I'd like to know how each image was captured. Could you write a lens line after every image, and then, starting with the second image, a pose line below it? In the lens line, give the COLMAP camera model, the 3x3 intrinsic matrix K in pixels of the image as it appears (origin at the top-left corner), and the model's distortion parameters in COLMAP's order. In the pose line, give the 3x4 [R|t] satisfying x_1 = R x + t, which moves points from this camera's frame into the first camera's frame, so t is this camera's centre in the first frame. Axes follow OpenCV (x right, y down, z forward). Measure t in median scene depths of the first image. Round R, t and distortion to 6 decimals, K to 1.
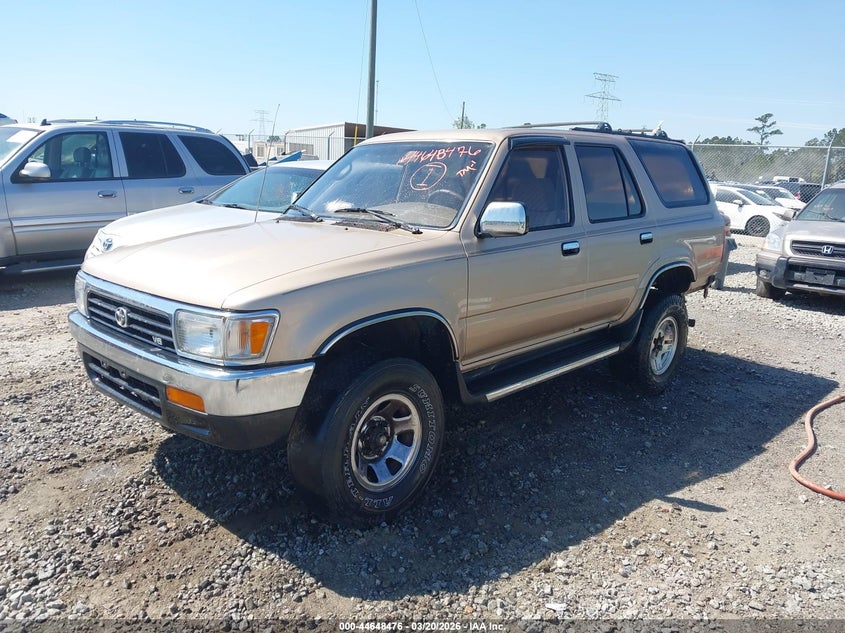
lens RADIAL K [[694.3, 0, 422.5], [0, 694.3, 316.5], [0, 0, 1]] dist [-0.006926, -0.002877]
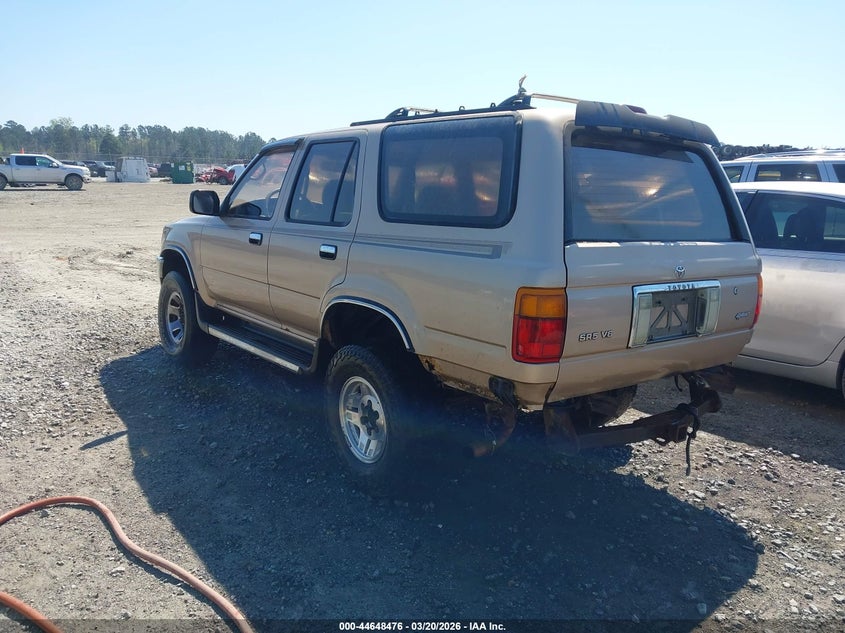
lens RADIAL K [[664.0, 0, 422.5], [0, 664.0, 316.5], [0, 0, 1]] dist [0.001701, -0.000591]
pose [[-0.149287, 0.145751, -0.977993, 1.216587], [-0.253832, 0.950282, 0.180368, -0.237904], [0.955658, 0.275173, -0.104869, 1.386892]]
